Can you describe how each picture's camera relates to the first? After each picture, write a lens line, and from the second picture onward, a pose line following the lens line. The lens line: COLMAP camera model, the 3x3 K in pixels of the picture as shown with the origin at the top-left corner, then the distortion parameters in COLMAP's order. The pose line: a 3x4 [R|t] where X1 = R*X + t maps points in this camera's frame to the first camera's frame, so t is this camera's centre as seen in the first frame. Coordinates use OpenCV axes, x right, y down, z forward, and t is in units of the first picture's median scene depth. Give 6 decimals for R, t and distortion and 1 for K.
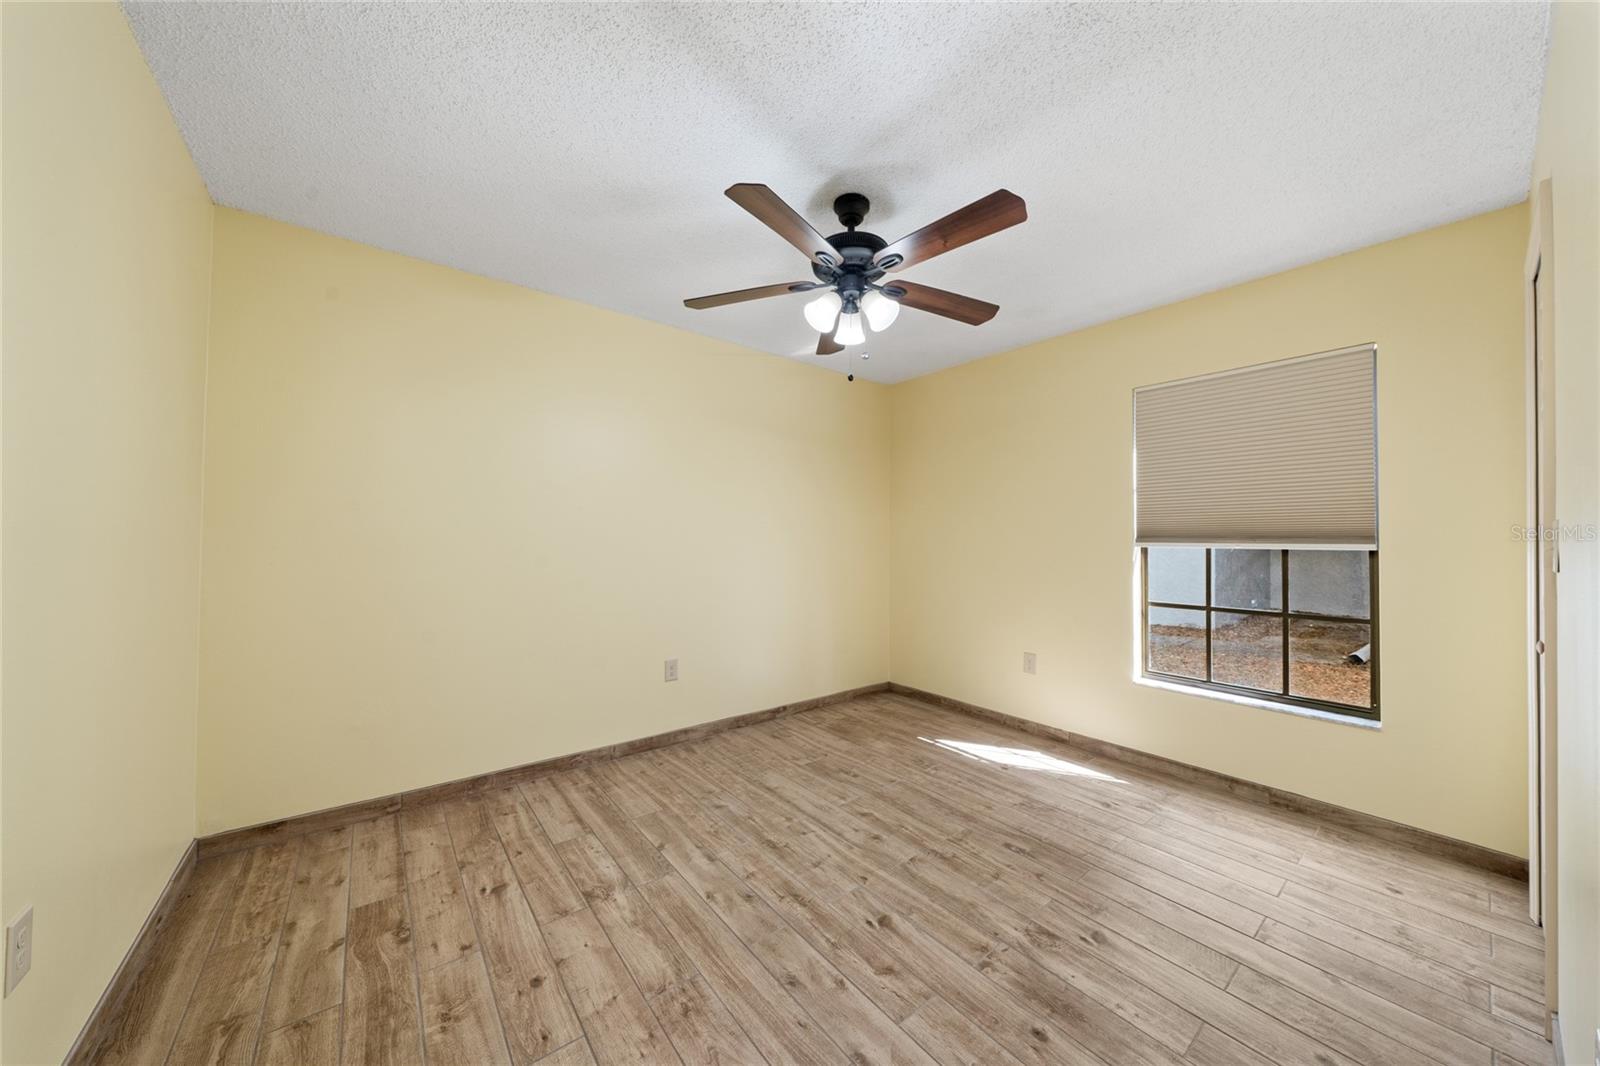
lens RADIAL K [[532.0, 0, 801.2], [0, 532.0, 529.2], [0, 0, 1]] dist [-0.002945, 0.000013]
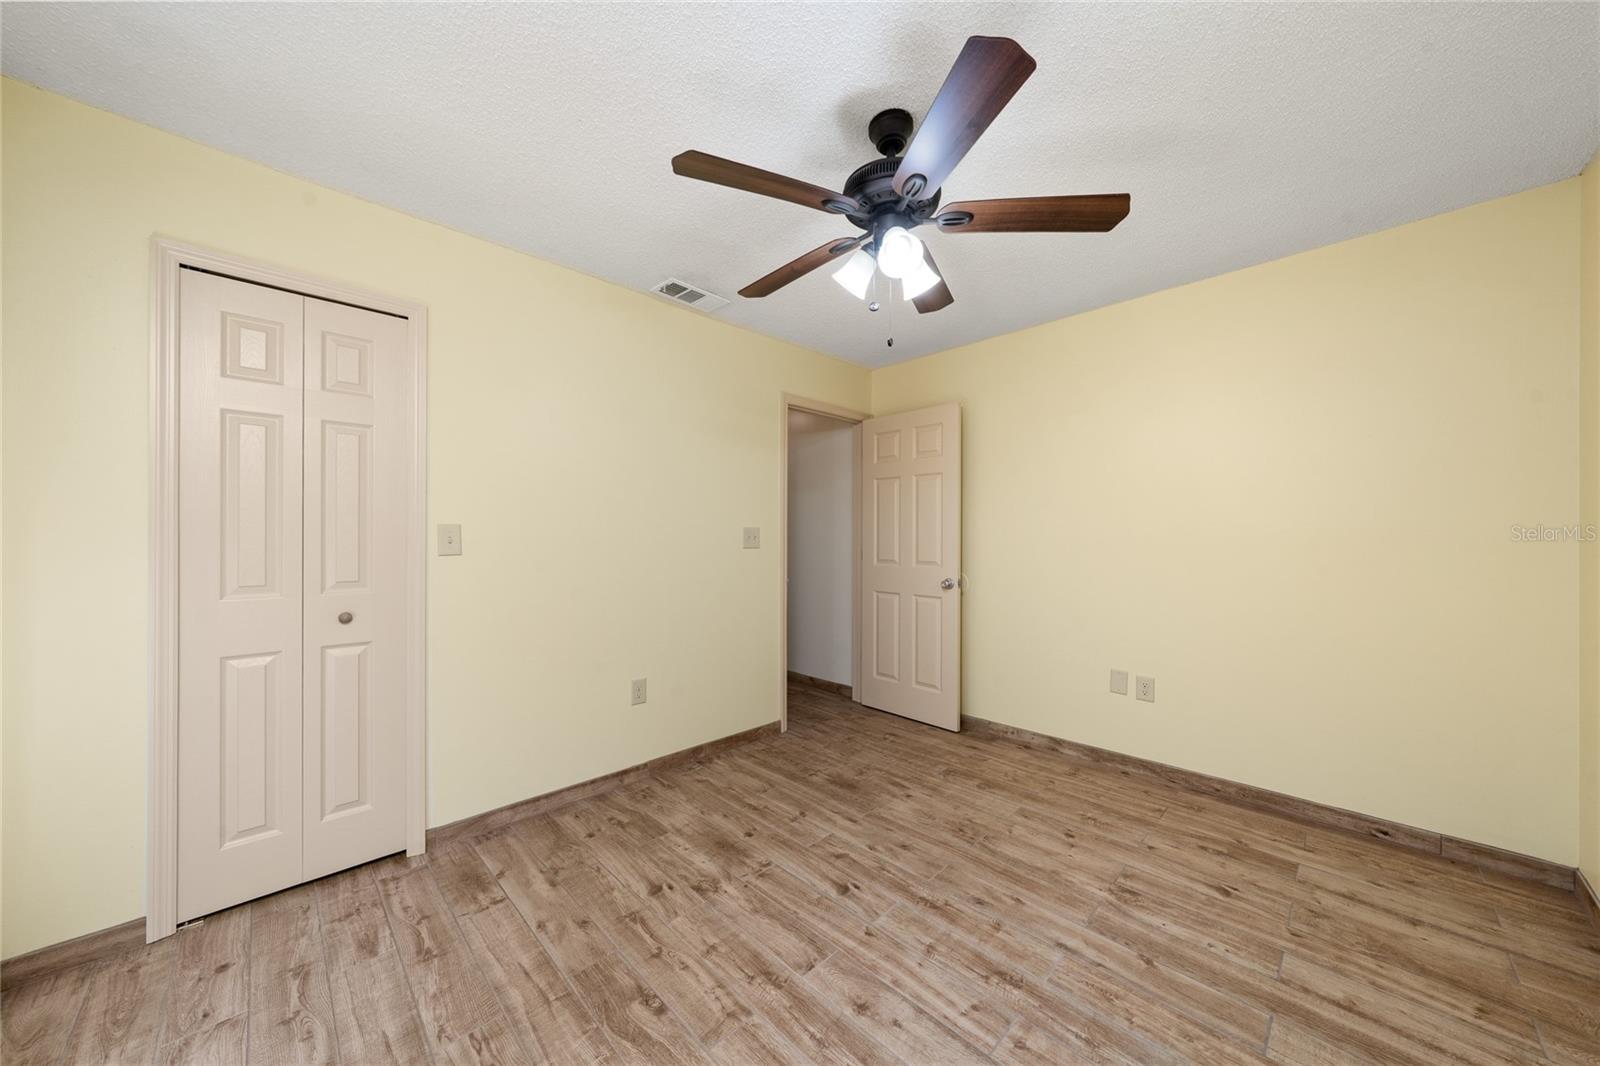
lens RADIAL K [[532.0, 0, 800.7], [0, 532.0, 543.0], [0, 0, 1]] dist [-0.002945, 0.000013]
pose [[-0.994309, -0.008468, -0.106202, 0.337776], [-0.007480, 0.999925, -0.009698, 0.035451], [0.106276, -0.008848, -0.994297, 1.924275]]
